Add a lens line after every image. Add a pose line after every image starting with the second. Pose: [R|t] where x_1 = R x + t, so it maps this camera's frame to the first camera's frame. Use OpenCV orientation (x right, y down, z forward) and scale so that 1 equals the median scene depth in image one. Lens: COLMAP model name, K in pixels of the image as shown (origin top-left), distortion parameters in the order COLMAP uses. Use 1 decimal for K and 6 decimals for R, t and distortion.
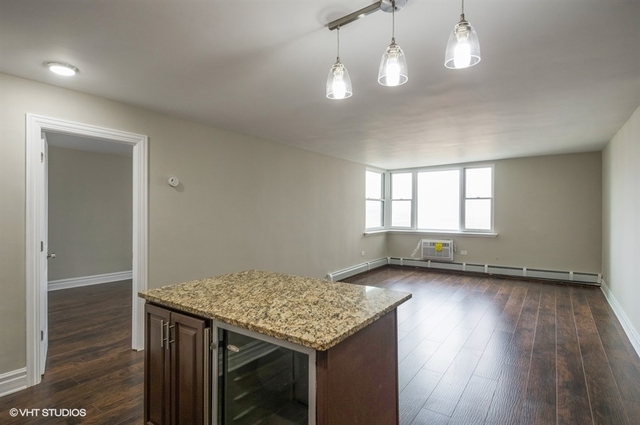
lens RADIAL K [[325.8, 0, 315.5], [0, 325.8, 212.5], [0, 0, 1]] dist [0.012911, -0.012520]
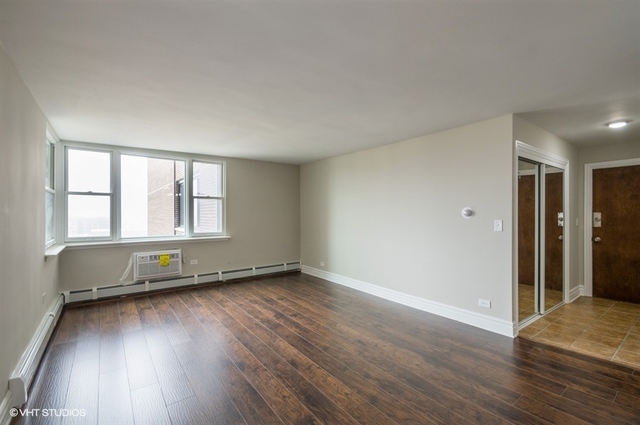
lens RADIAL K [[287.6, 0, 317.6], [0, 287.6, 213.0], [0, 0, 1]] dist [0.015277, -0.009200]
pose [[0.304946, 0.001973, 0.952368, -0.142491], [0.005251, 0.999979, -0.003753, 0.002941], [-0.952355, 0.006145, 0.304929, 0.479026]]
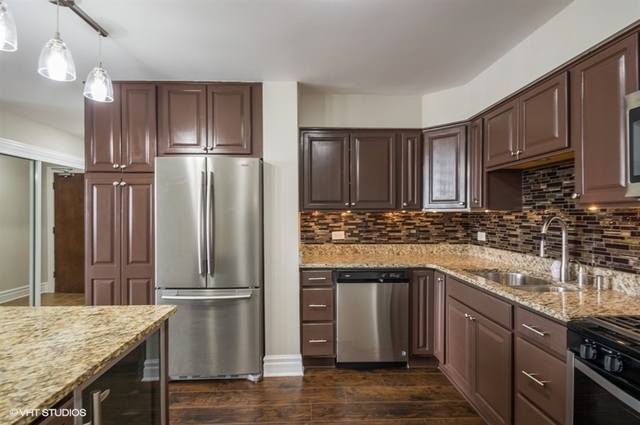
lens RADIAL K [[325.8, 0, 318.7], [0, 325.8, 213.6], [0, 0, 1]] dist [0.012911, -0.012520]
pose [[-0.618482, 0.001226, 0.785798, -0.228804], [0.000760, 0.999999, -0.000962, 0.002217], [-0.785798, 0.000002, -0.618483, 0.219039]]
